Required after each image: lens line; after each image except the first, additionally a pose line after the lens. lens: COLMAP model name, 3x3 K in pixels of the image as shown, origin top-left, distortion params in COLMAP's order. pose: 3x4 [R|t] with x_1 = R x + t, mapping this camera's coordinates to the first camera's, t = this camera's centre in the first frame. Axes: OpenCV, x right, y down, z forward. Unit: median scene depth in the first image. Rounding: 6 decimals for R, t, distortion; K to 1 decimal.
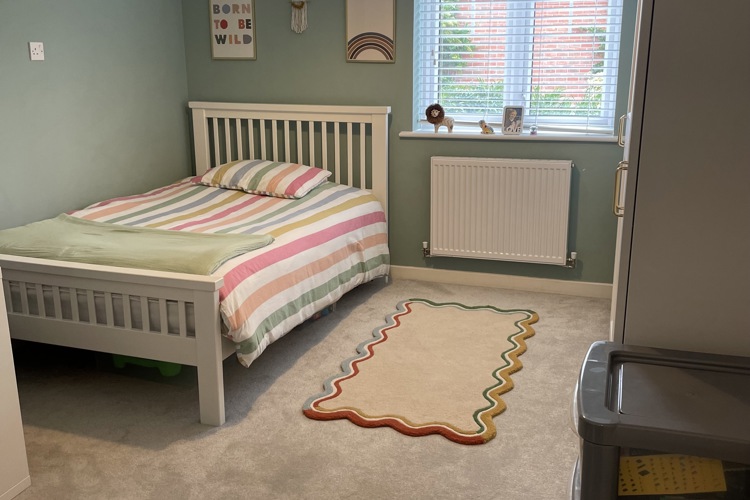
lens RADIAL K [[758.0, 0, 375.7], [0, 758.0, 240.8], [0, 0, 1]] dist [0.124891, -0.215782]
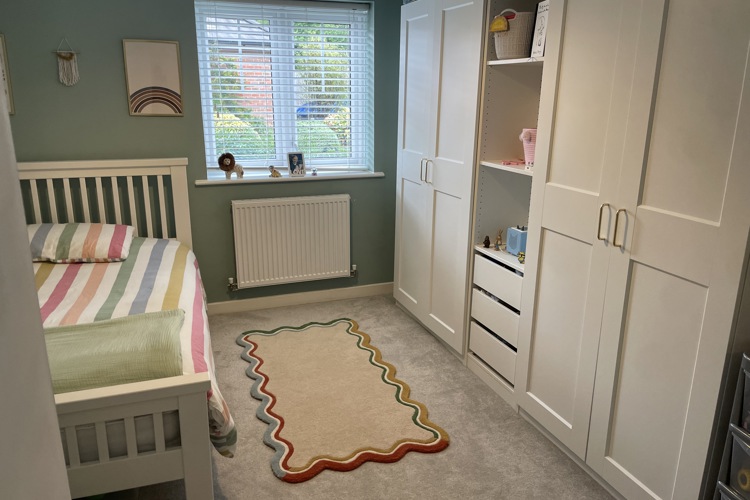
lens RADIAL K [[568.9, 0, 369.3], [0, 568.9, 245.6], [0, 0, 1]] dist [0.101818, -0.140877]
pose [[0.784464, -0.153315, 0.600925, -0.286987], [0.142871, 0.987575, 0.065455, -0.075304], [-0.603493, 0.034508, 0.796621, 0.229063]]
